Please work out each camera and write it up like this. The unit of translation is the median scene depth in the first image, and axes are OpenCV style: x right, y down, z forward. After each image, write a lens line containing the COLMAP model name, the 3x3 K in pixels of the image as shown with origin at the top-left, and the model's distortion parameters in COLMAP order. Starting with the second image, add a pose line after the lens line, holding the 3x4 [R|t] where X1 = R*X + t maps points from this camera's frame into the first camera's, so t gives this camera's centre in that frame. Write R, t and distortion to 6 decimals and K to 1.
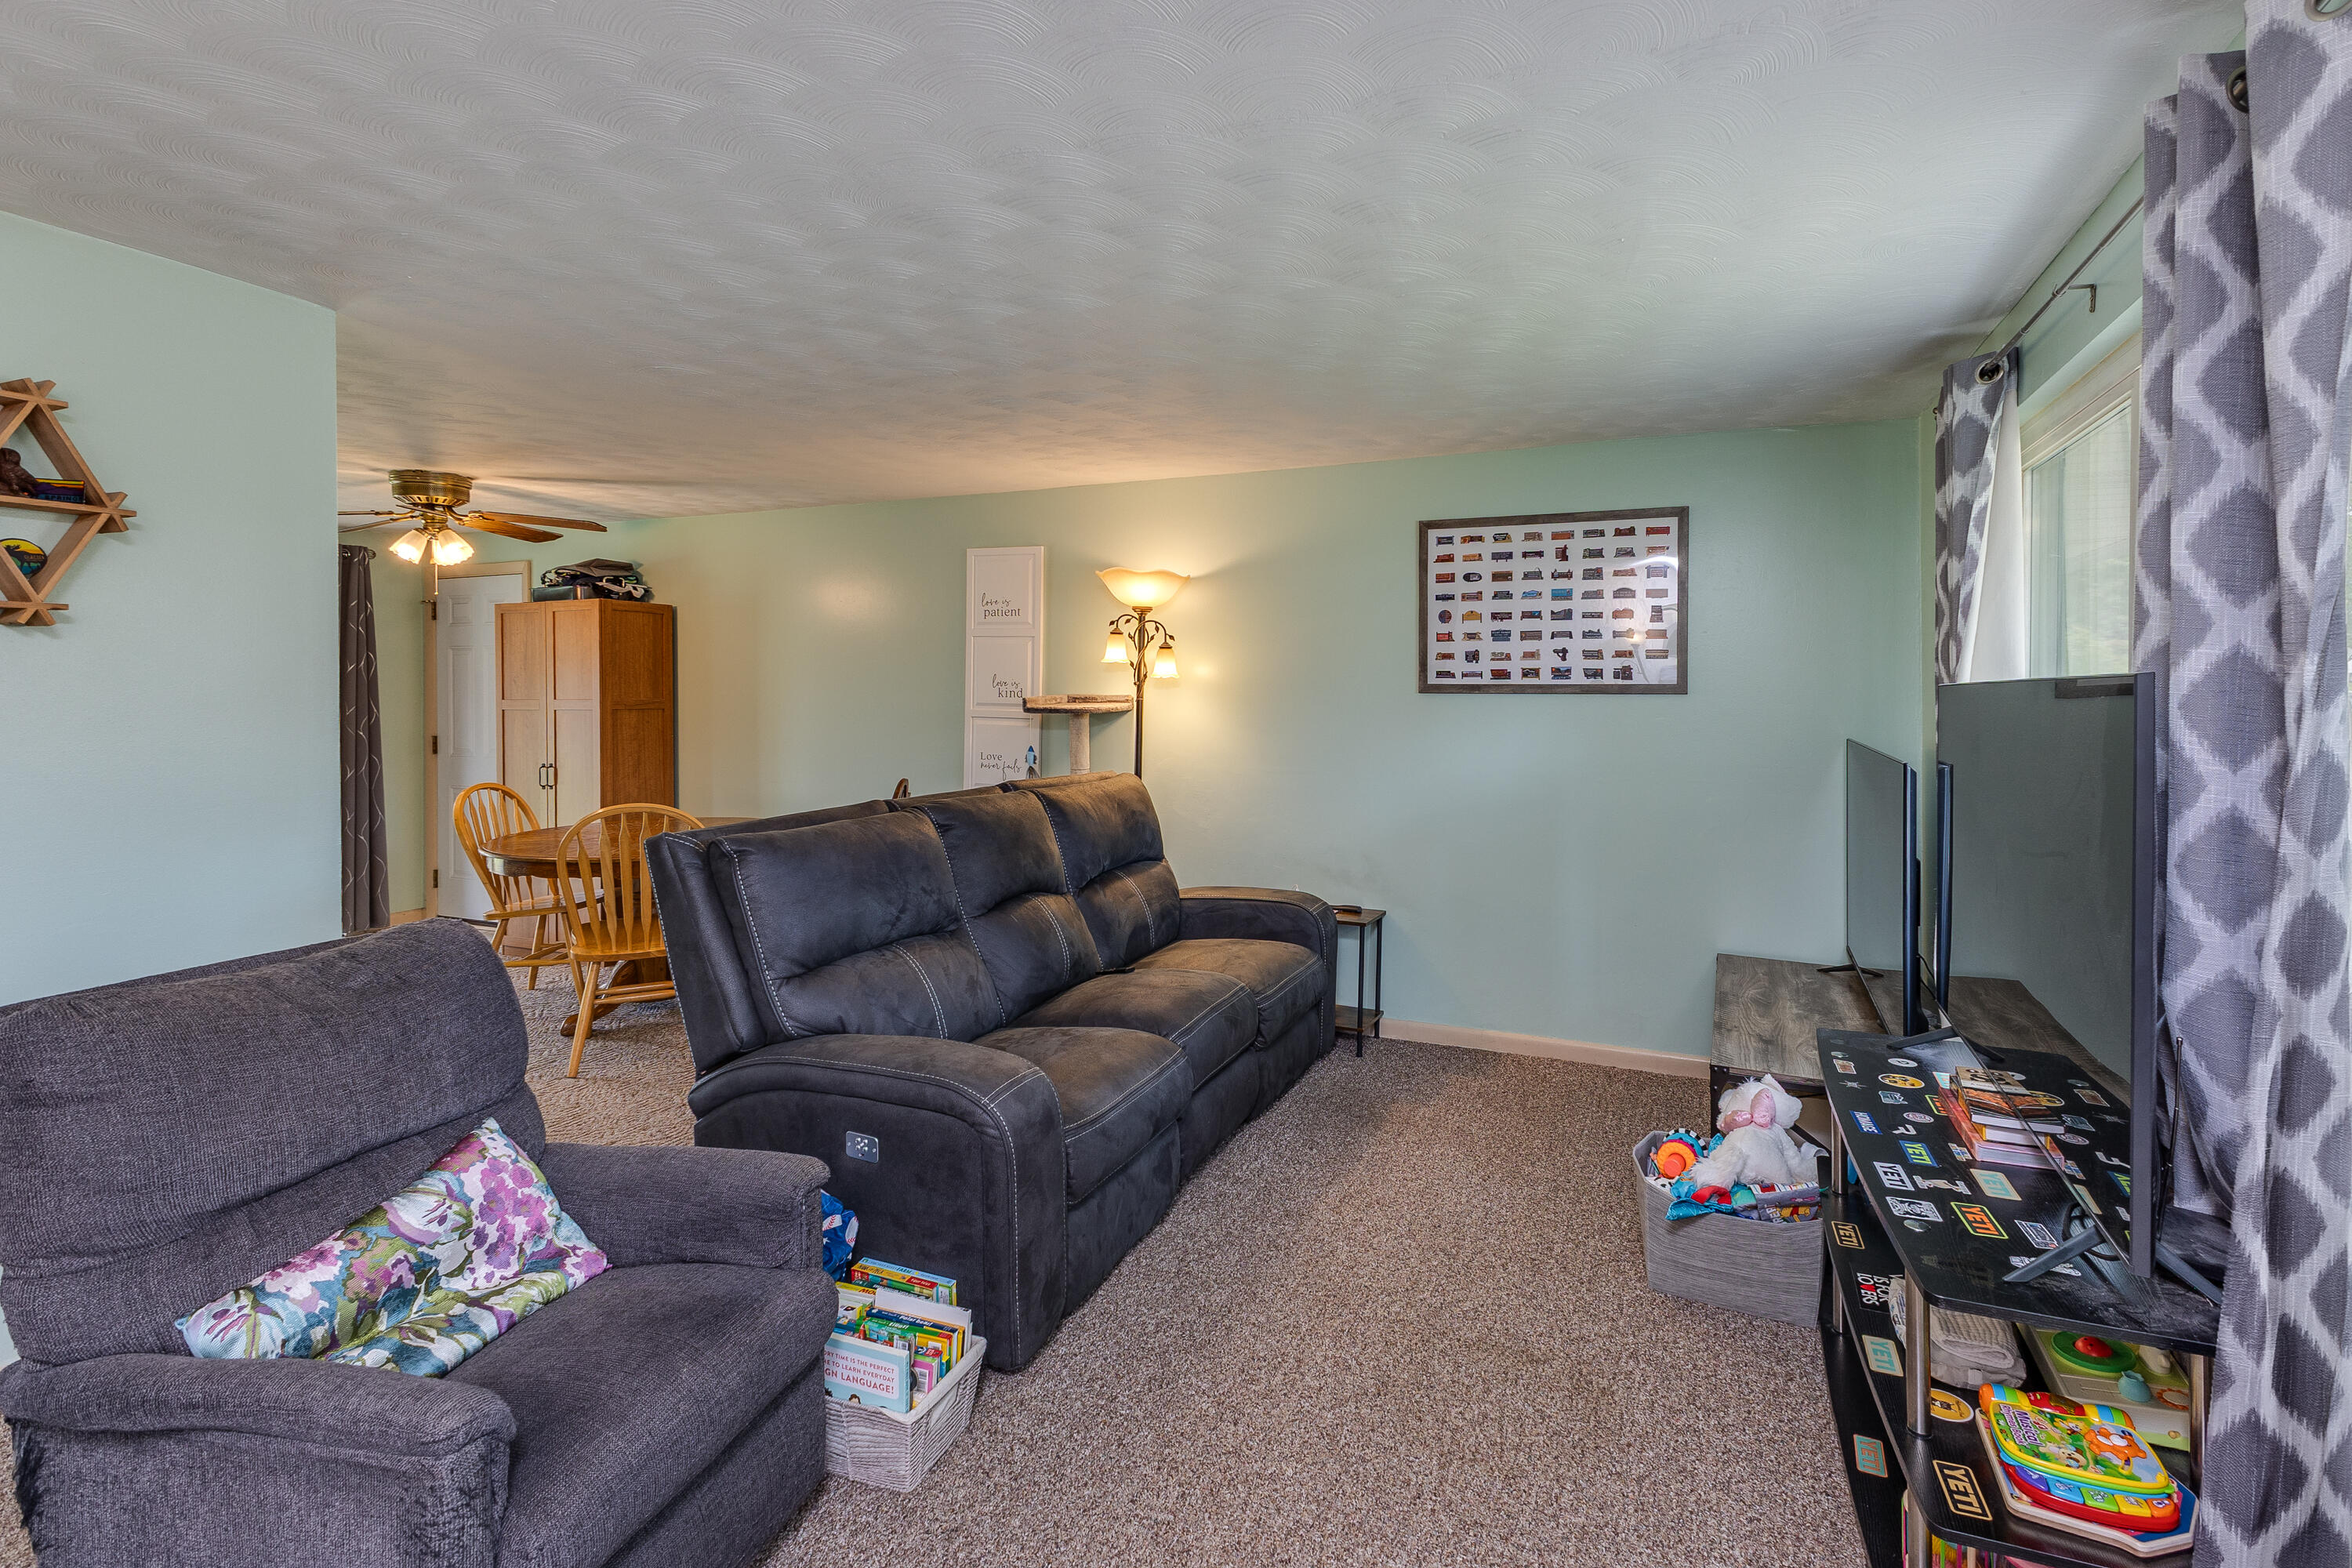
lens RADIAL K [[1101.5, 0, 1246.0], [0, 1101.5, 695.9], [0, 0, 1]] dist [0.002533, 0.000374]
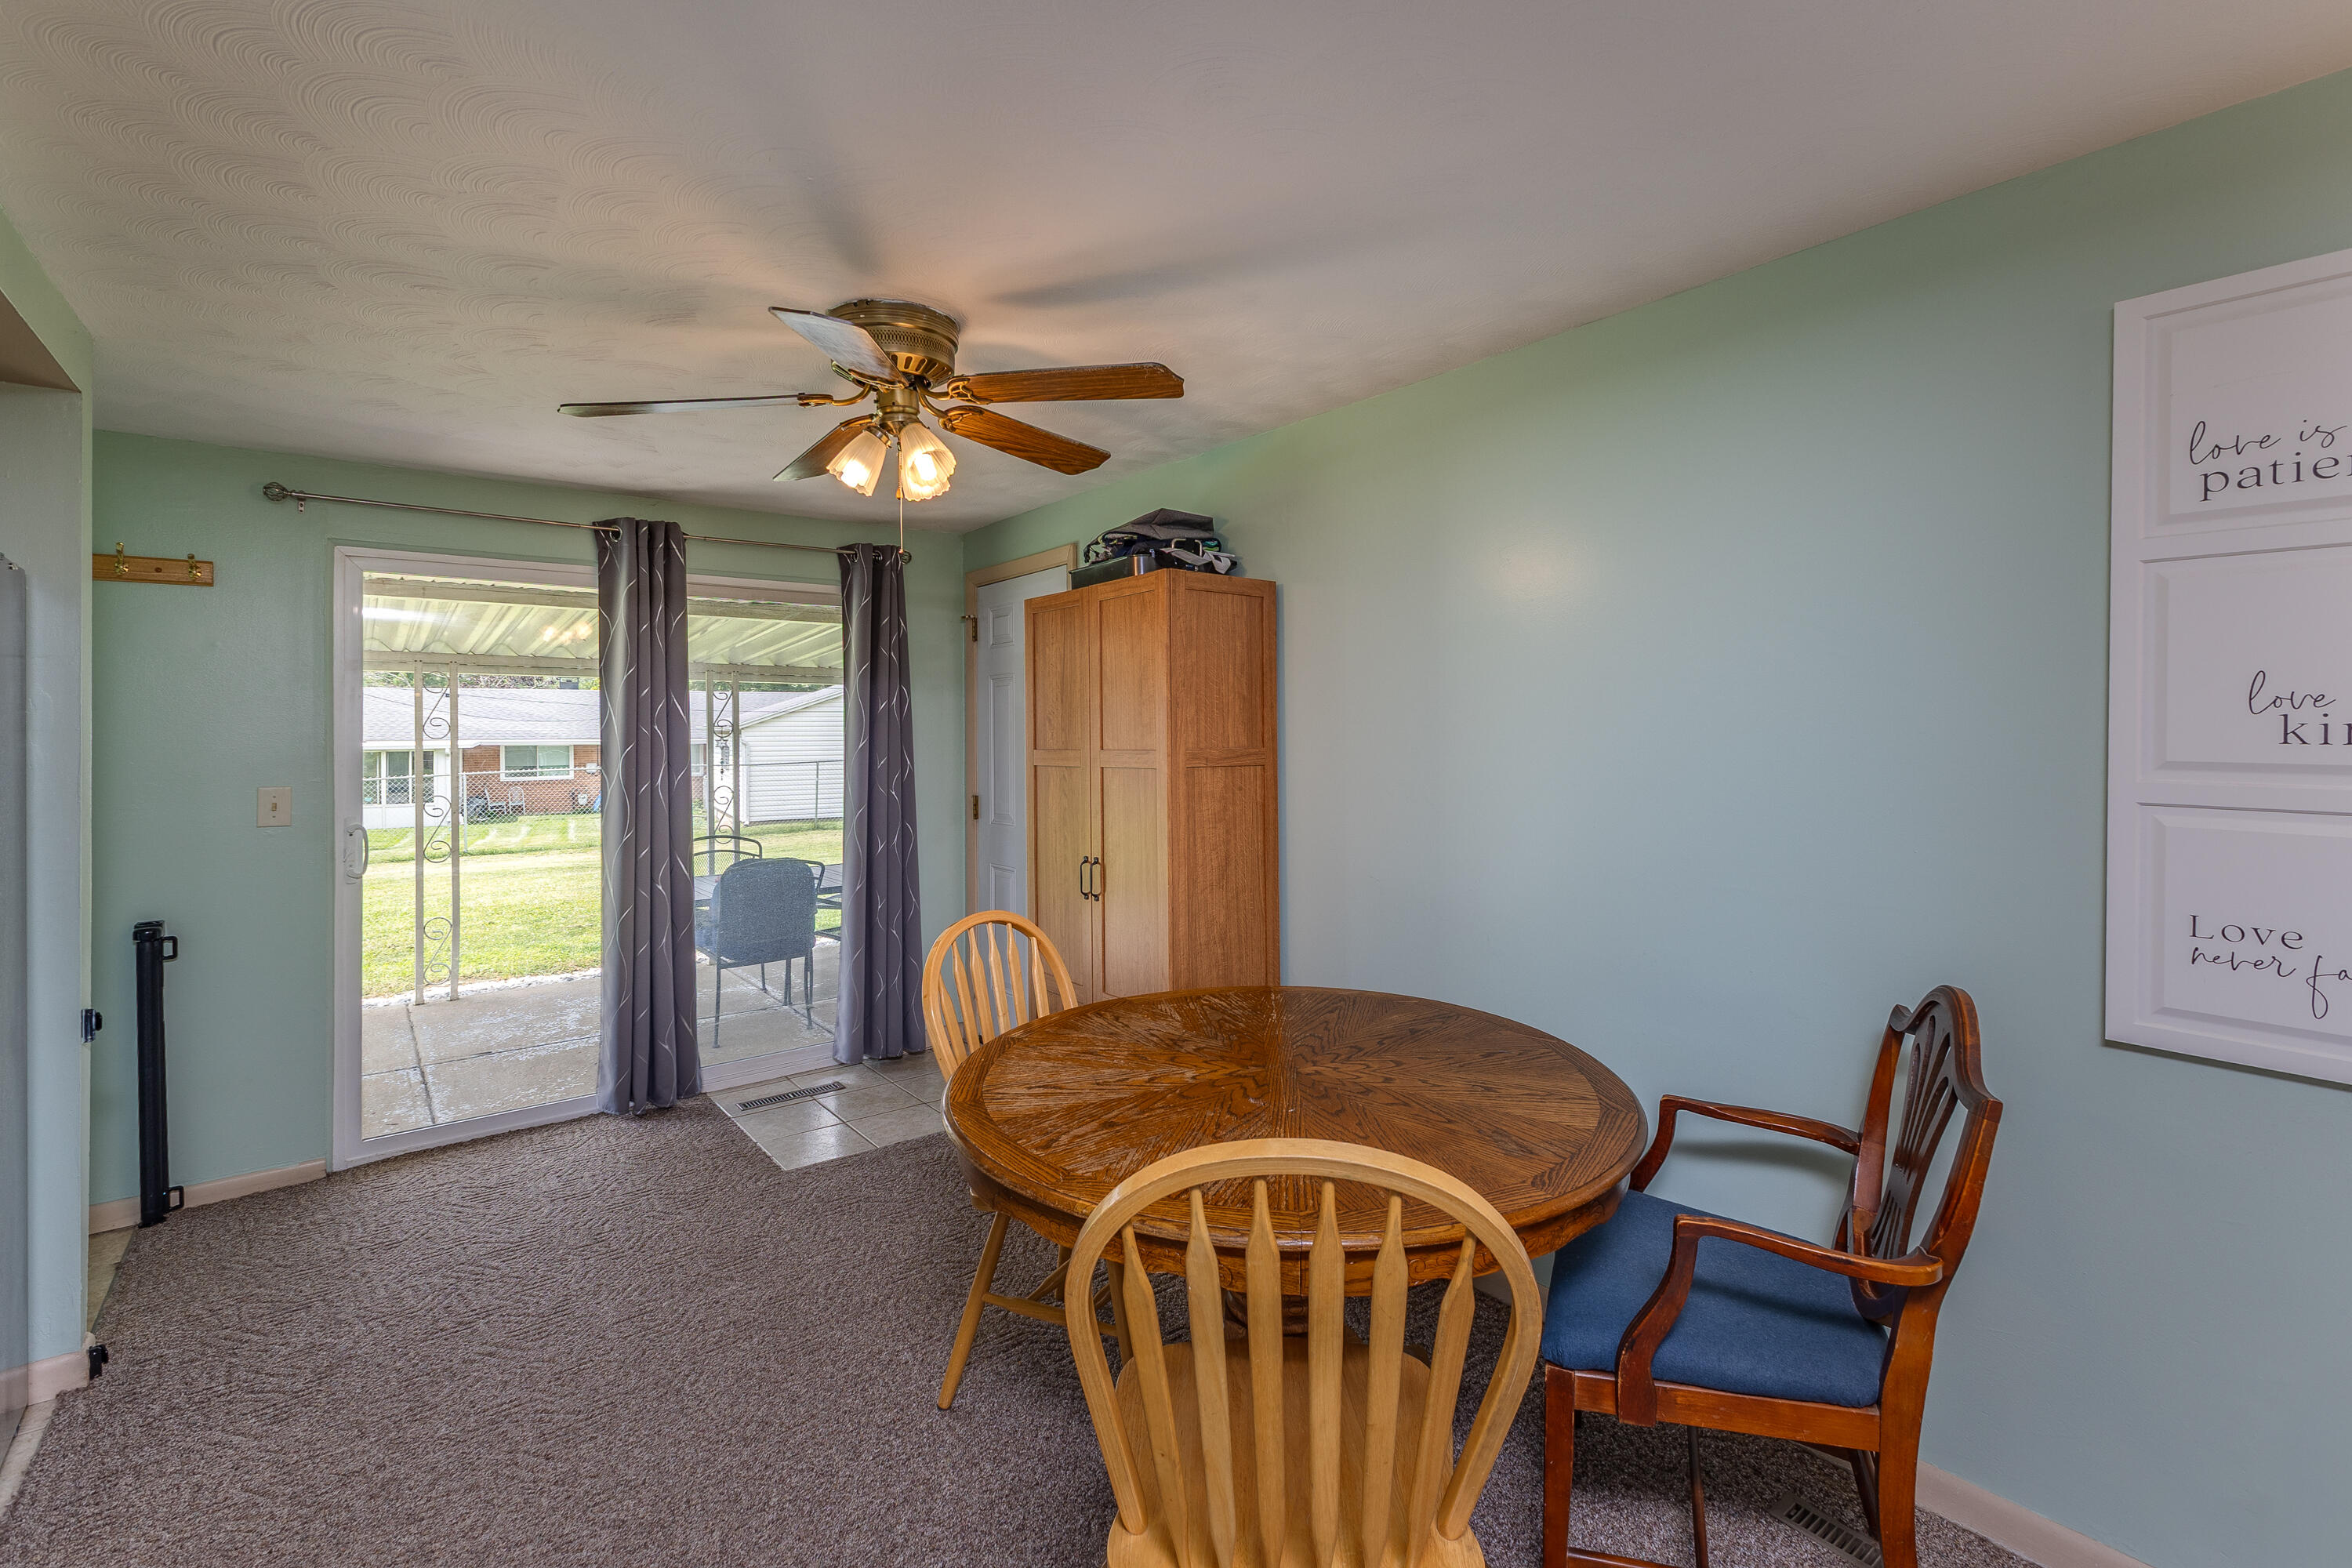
lens RADIAL K [[1035.4, 0, 1185.6], [0, 1035.4, 727.0], [0, 0, 1]] dist [0.001846, 0.000597]
pose [[0.874930, -0.011269, -0.484119, -0.425322], [0.007302, 0.999923, -0.010077, -0.003931], [0.484195, 0.005282, 0.874944, 0.715775]]
